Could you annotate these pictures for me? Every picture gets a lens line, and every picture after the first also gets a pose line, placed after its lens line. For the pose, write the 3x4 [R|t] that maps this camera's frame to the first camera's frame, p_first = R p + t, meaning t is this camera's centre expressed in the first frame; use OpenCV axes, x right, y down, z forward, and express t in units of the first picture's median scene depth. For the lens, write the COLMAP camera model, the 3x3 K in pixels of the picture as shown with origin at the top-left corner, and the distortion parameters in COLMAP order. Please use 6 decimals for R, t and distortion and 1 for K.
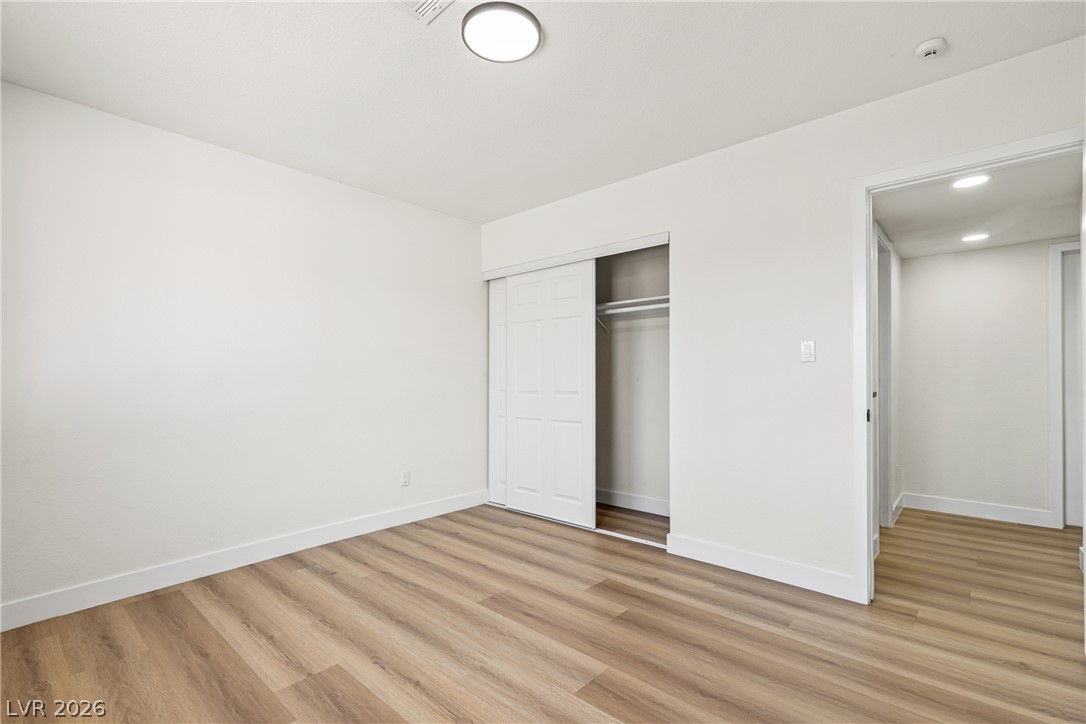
lens RADIAL K [[490.2, 0, 549.5], [0, 490.2, 370.2], [0, 0, 1]] dist [0.009994, -0.000161]
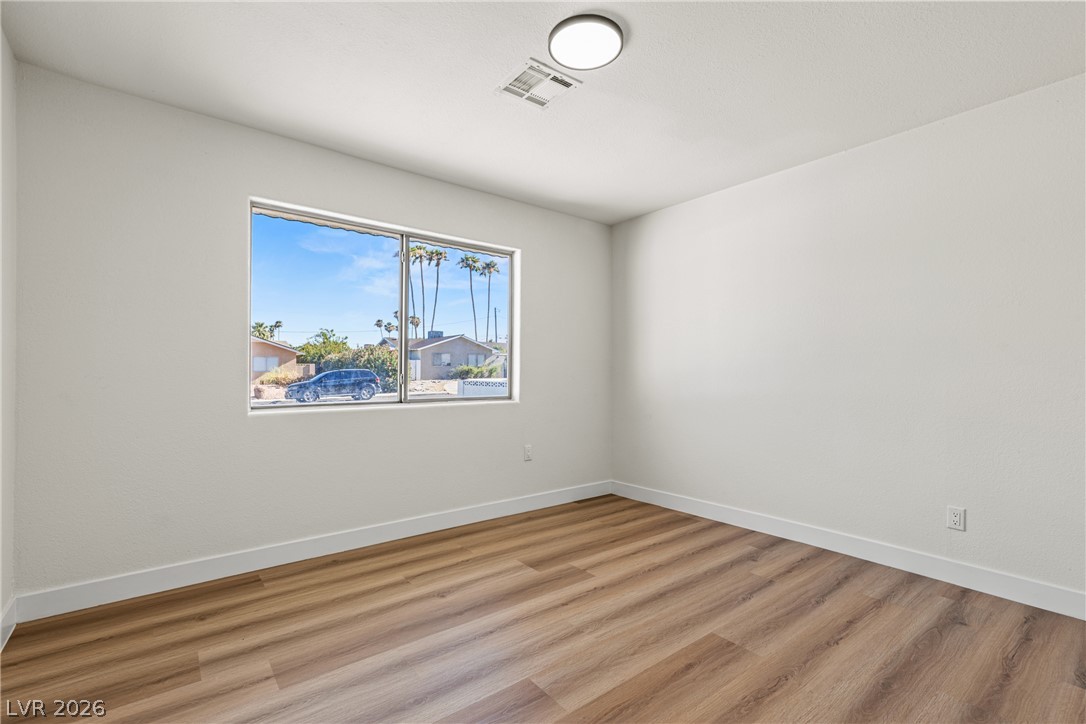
lens RADIAL K [[490.2, 0, 549.5], [0, 490.2, 370.2], [0, 0, 1]] dist [0.009994, -0.000161]
pose [[-0.176301, -0.000557, -0.984336, 0.688385], [0.011948, 0.999925, -0.002706, 0.011445], [0.984264, -0.012238, -0.176281, 0.804286]]
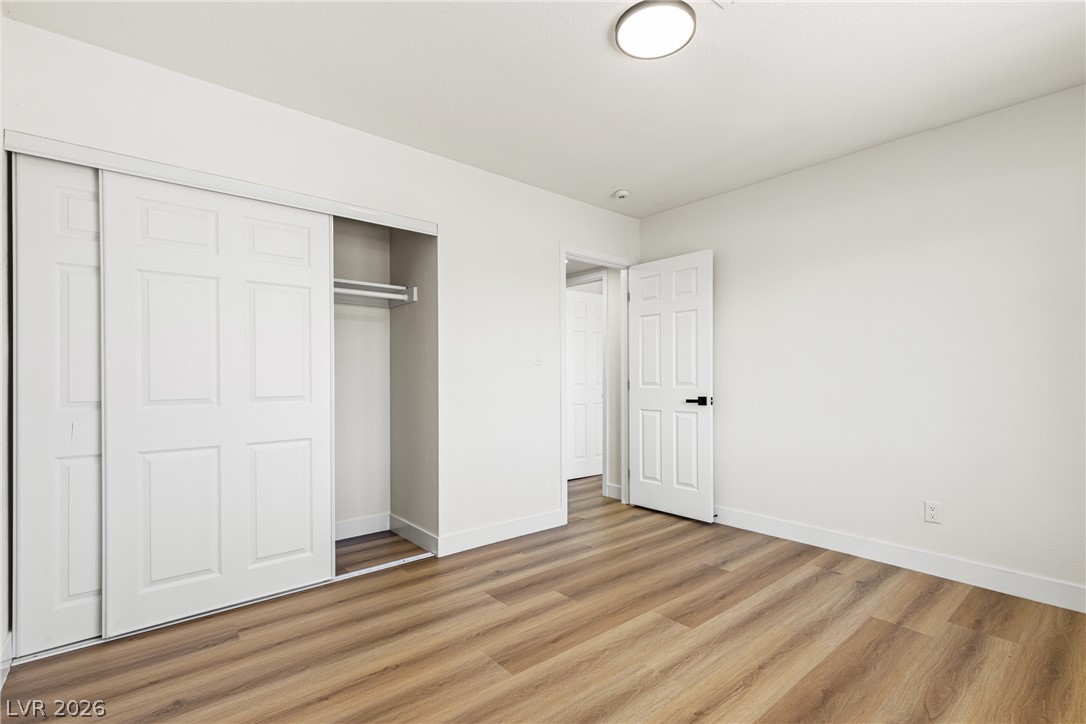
lens RADIAL K [[490.2, 0, 549.5], [0, 490.2, 370.2], [0, 0, 1]] dist [0.009994, -0.000161]
pose [[0.154875, 0.011295, 0.987870, -0.816454], [-0.014583, 0.999852, -0.009146, 0.011106], [-0.987826, -0.012990, 0.155016, 0.765290]]
